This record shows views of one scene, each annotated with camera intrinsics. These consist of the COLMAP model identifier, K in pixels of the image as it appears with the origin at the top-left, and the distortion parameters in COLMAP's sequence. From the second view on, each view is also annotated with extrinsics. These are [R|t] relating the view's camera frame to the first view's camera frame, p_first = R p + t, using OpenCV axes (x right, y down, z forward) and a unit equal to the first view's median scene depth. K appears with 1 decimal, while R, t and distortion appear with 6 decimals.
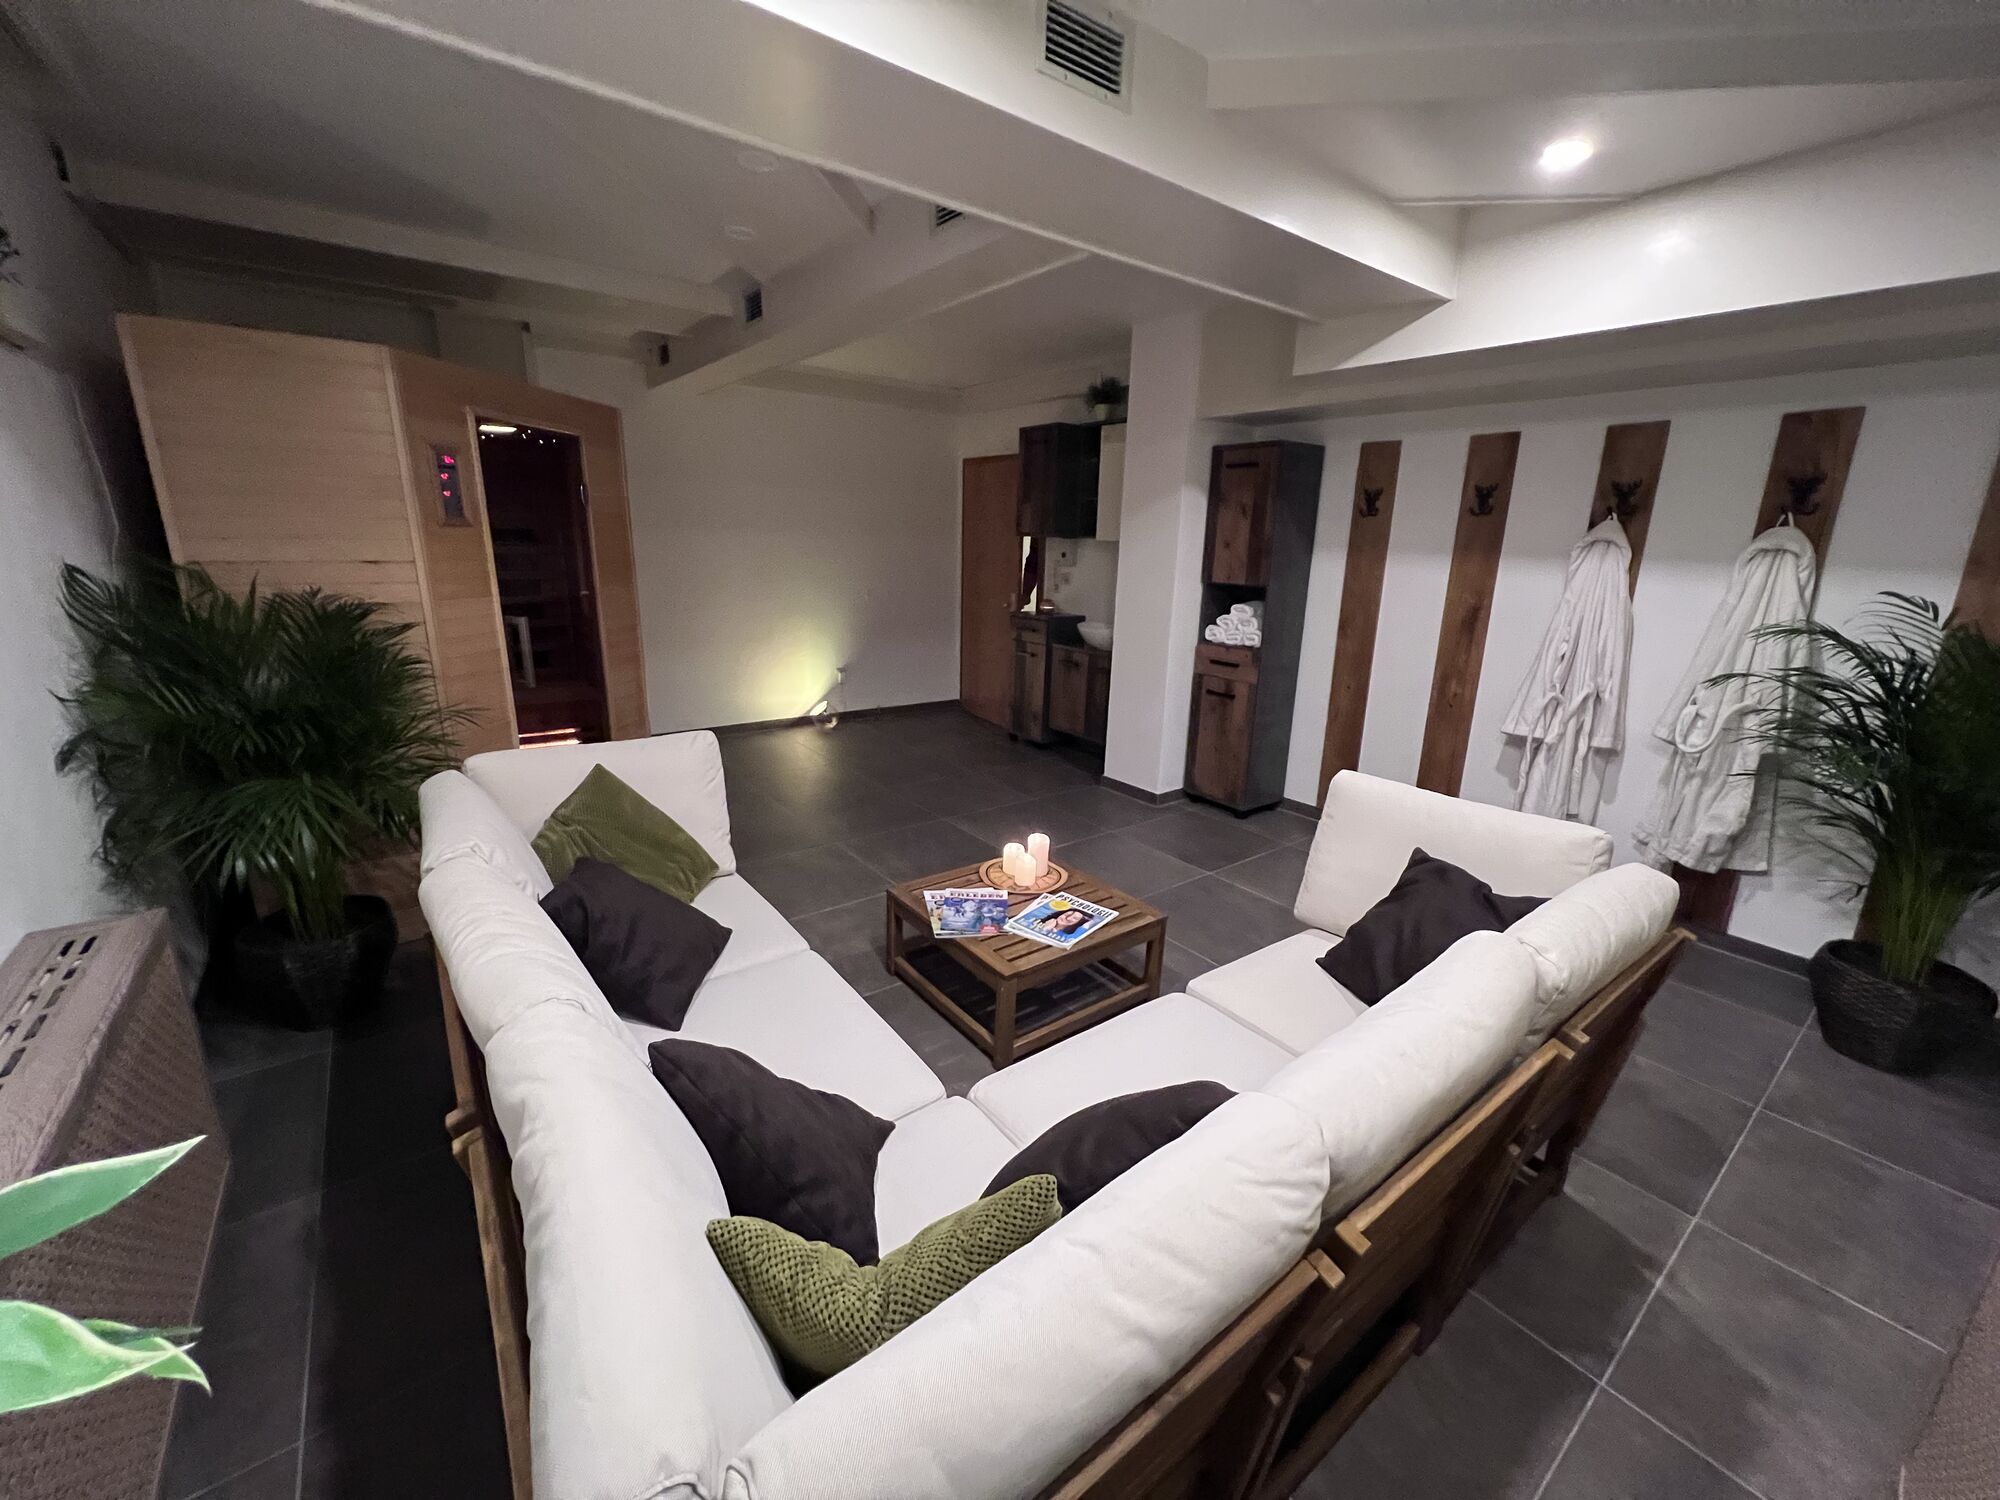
lens RADIAL K [[799.0, 0, 1003.6], [0, 799.0, 746.2], [0, 0, 1]] dist [-0.007909, 0.001702]
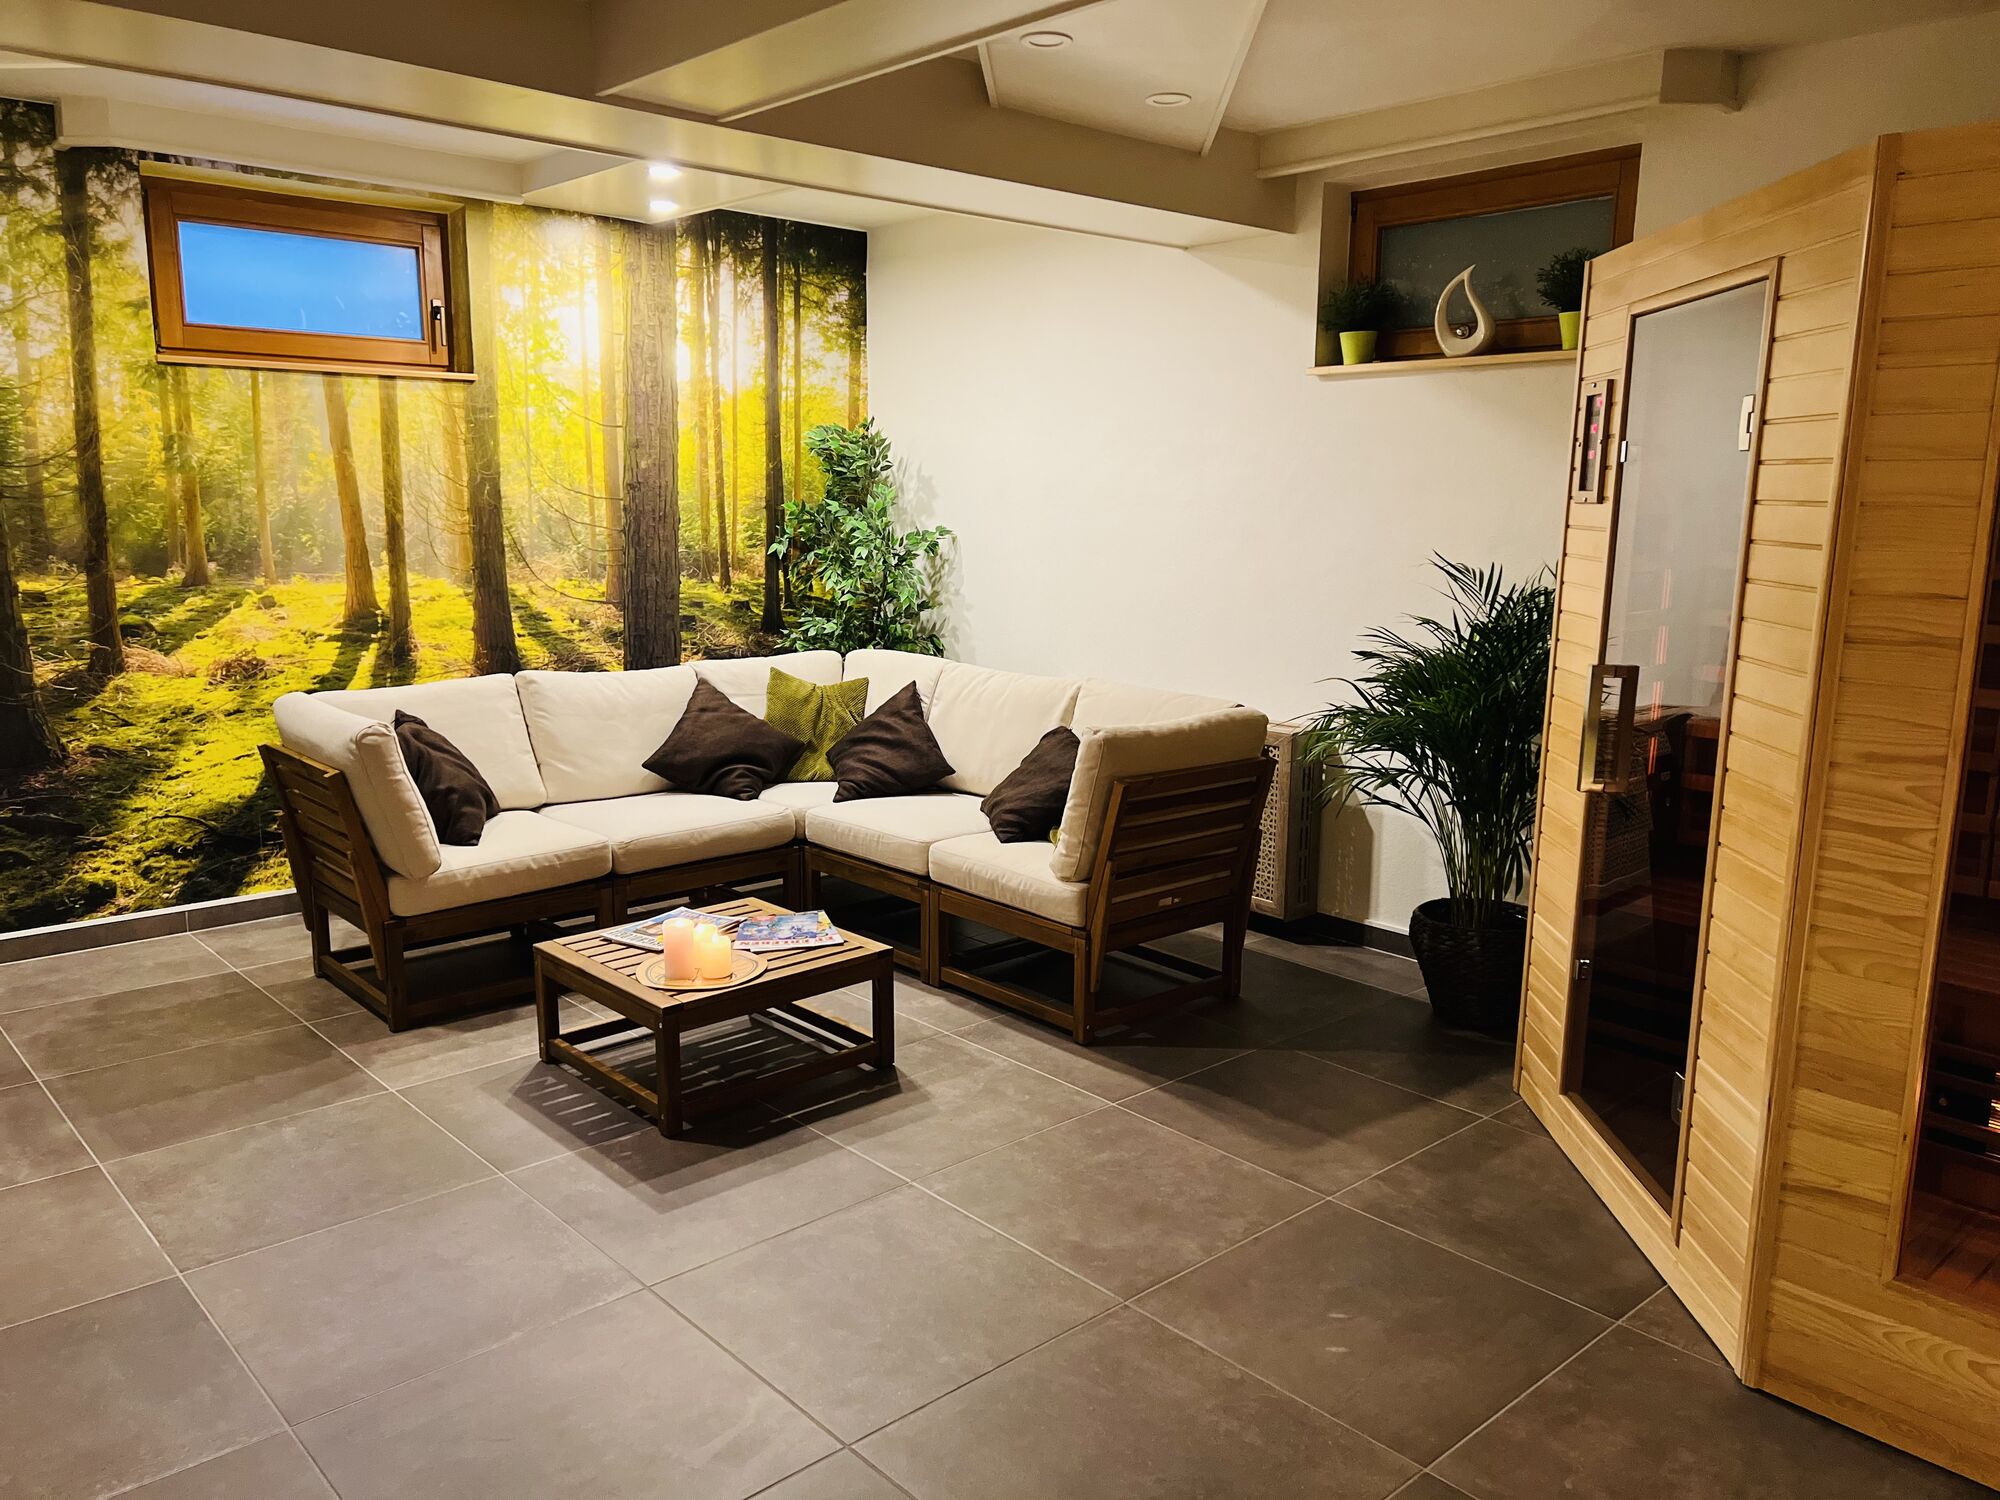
lens RADIAL K [[1500.9, 0, 1009.3], [0, 1500.9, 763.9], [0, 0, 1]] dist [0.052610, -0.074446]
pose [[-0.996257, -0.025440, -0.082610, -0.135260], [-0.058458, 0.902303, 0.427121, -0.603051], [0.063673, 0.430351, -0.900413, 2.235045]]
